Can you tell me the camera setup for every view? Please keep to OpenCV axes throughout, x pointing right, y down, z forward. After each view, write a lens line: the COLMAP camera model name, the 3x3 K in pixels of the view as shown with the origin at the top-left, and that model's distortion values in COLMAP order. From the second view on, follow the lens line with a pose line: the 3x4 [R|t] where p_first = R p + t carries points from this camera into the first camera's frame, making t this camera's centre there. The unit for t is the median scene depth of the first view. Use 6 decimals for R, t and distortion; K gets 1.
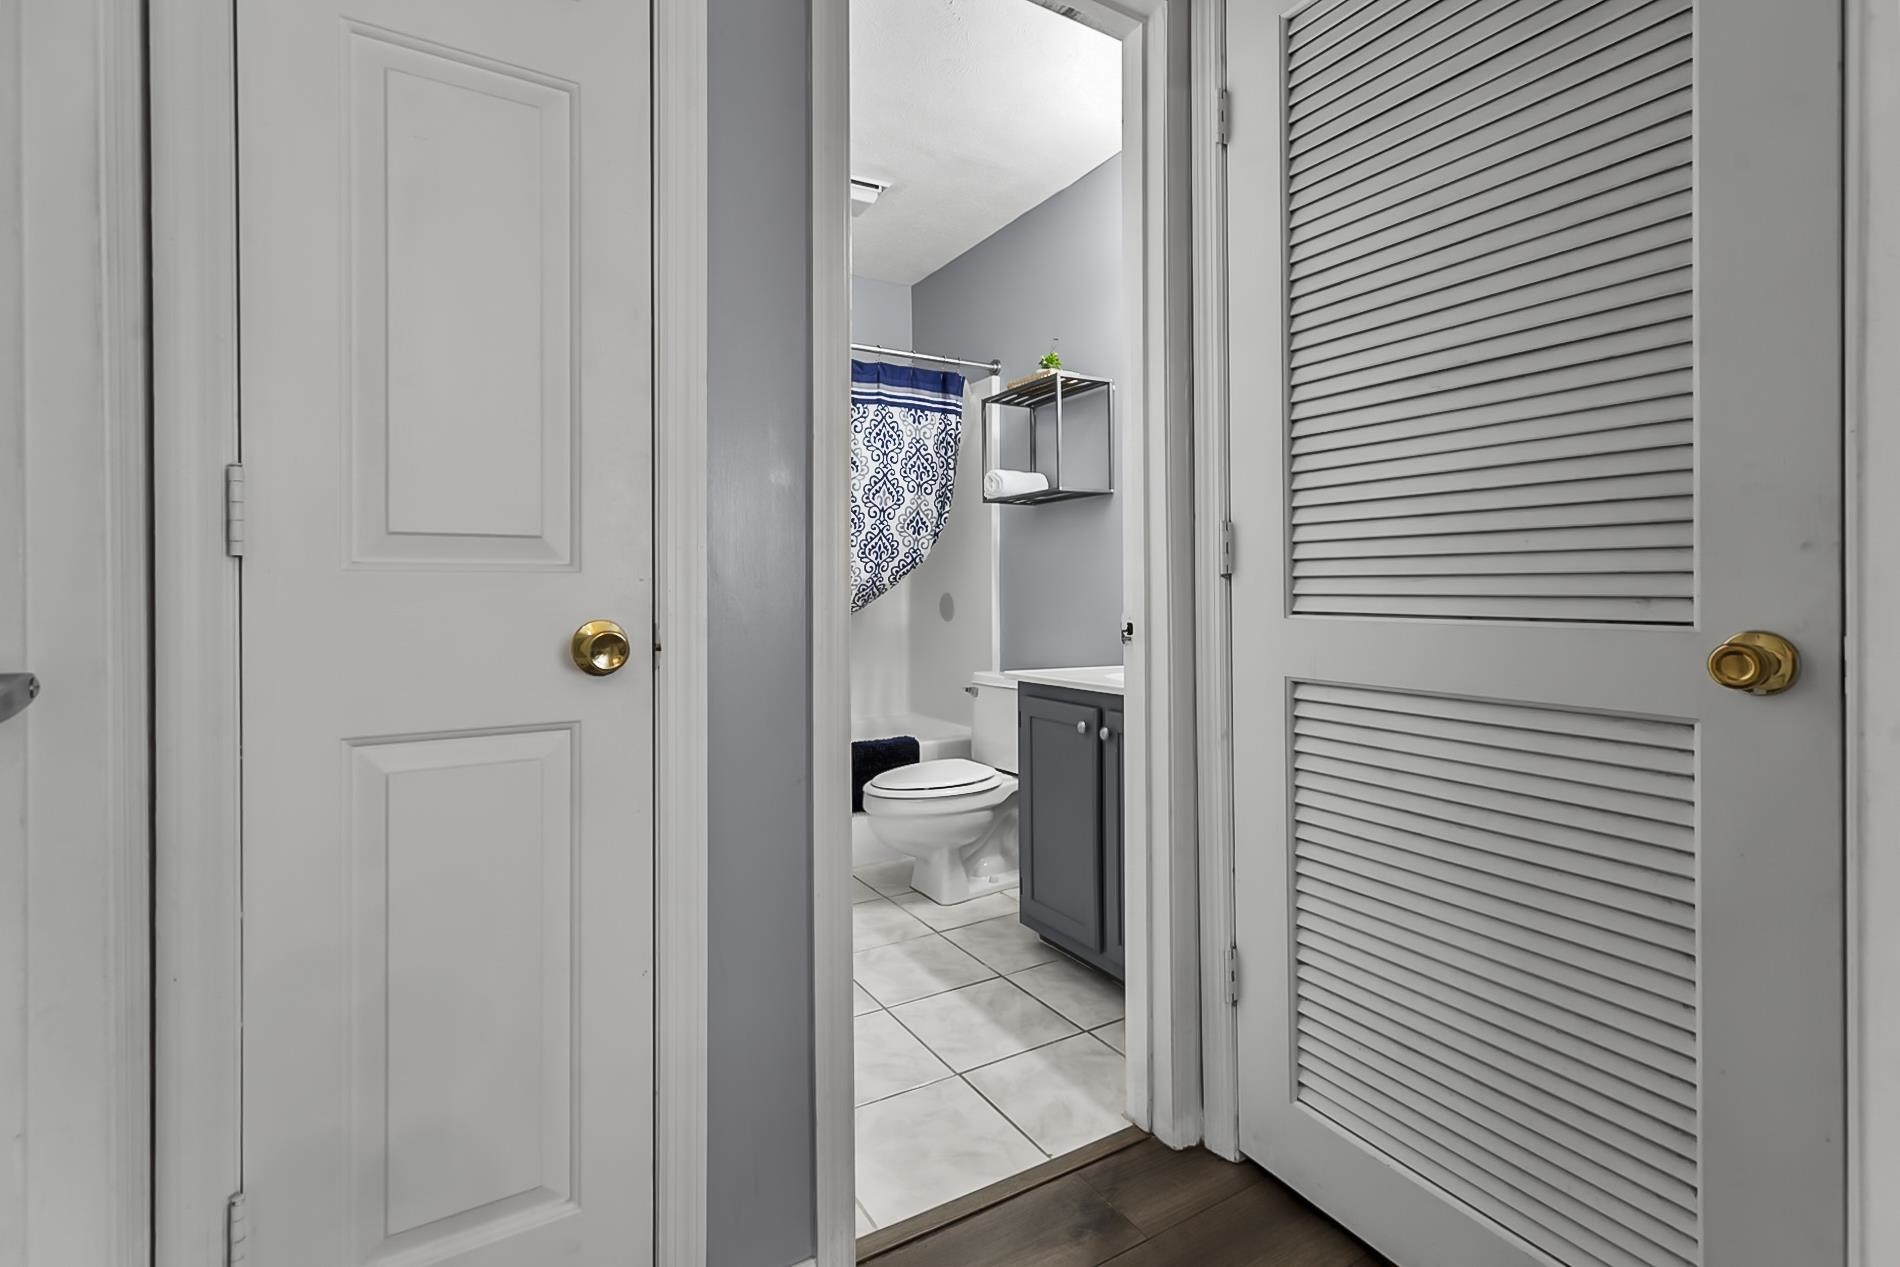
lens RADIAL K [[868.0, 0, 950.1], [0, 868.0, 594.4], [0, 0, 1]] dist [-0.010465, 0.000001]
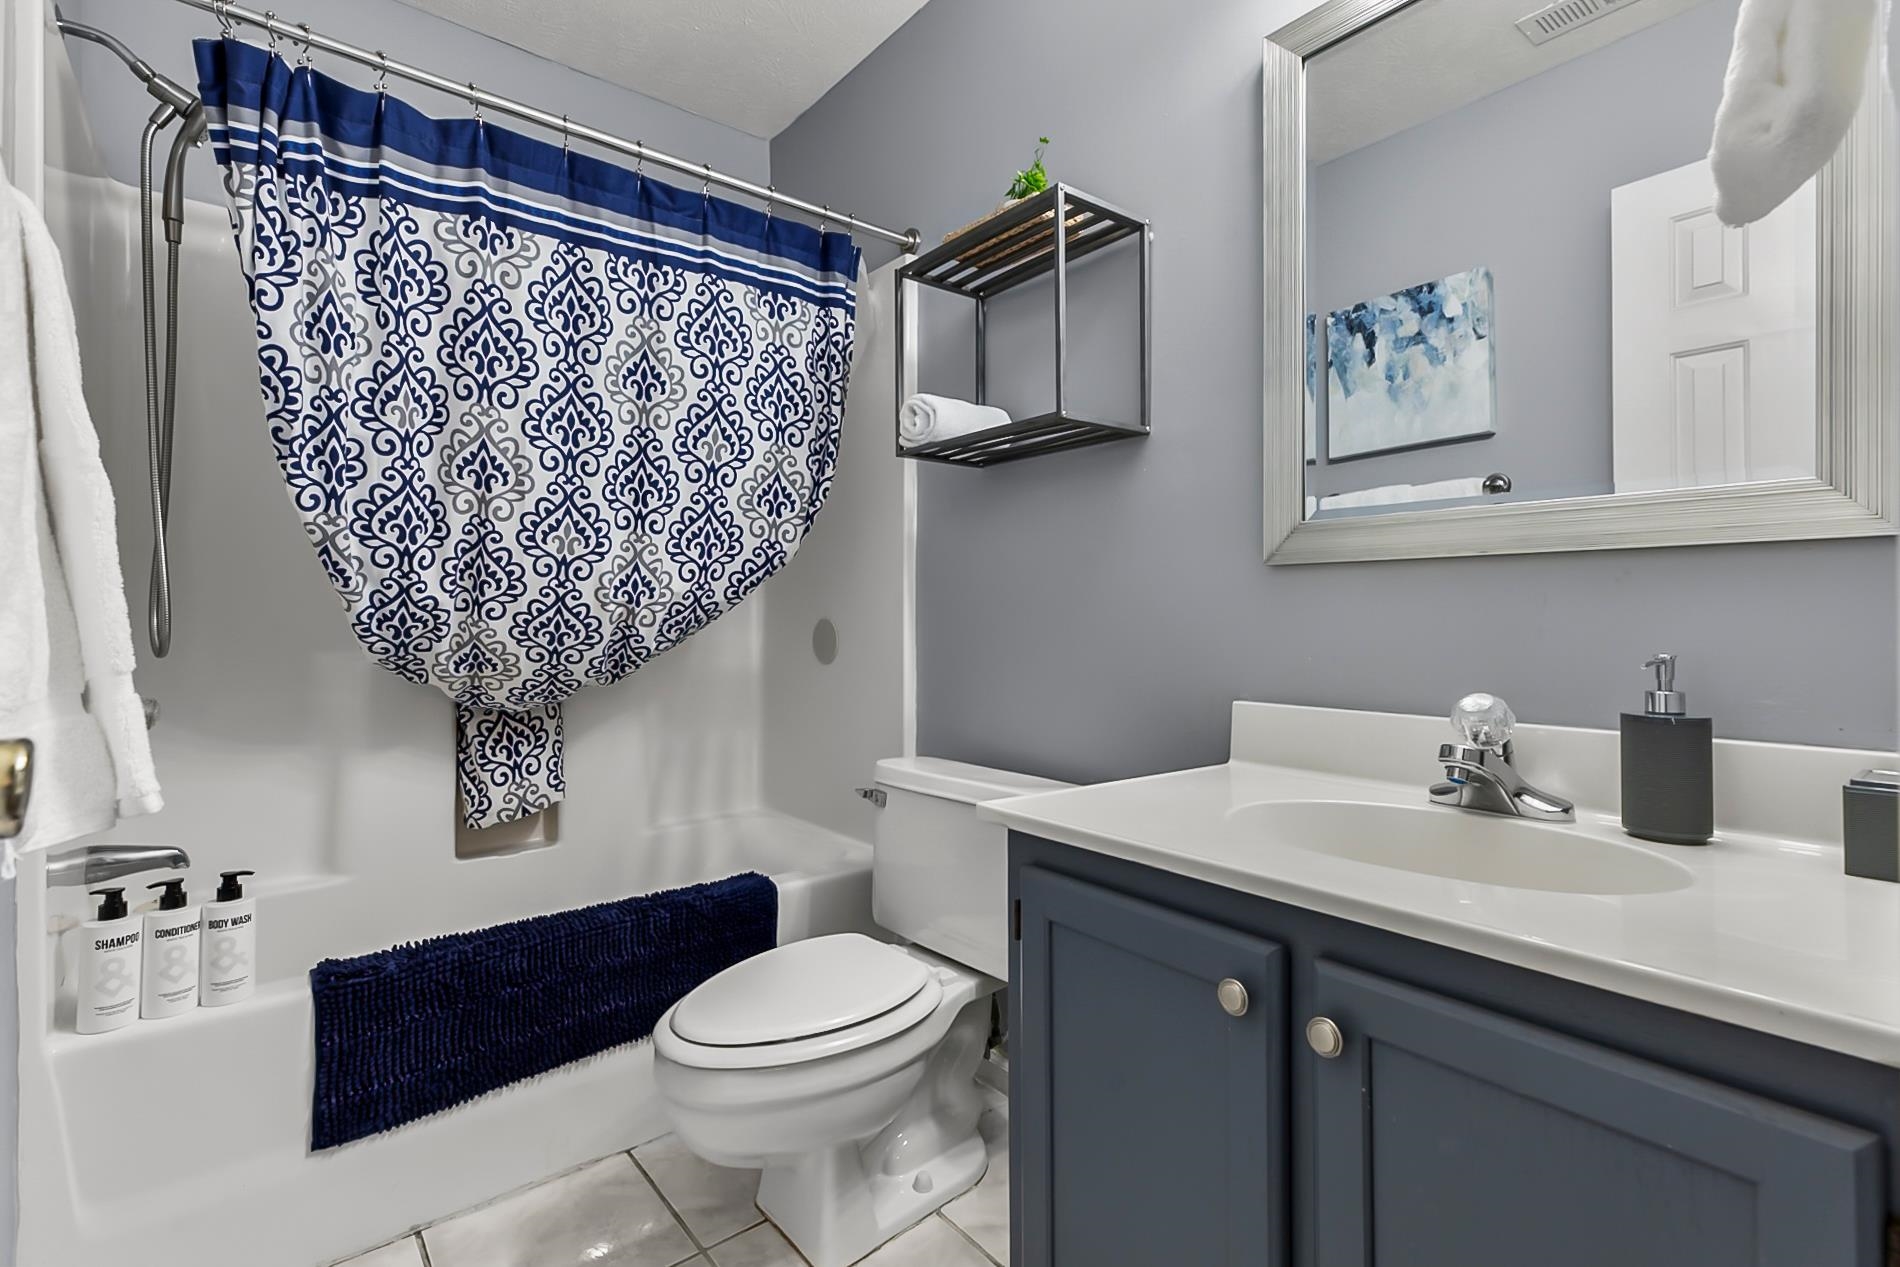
lens RADIAL K [[868.0, 0, 949.3], [0, 868.0, 617.5], [0, 0, 1]] dist [-0.010465, 0.000001]
pose [[0.988273, 0.005924, 0.152581, -0.011894], [-0.005446, 0.999979, -0.003549, -0.000622], [-0.152599, 0.002677, 0.988285, 0.426343]]
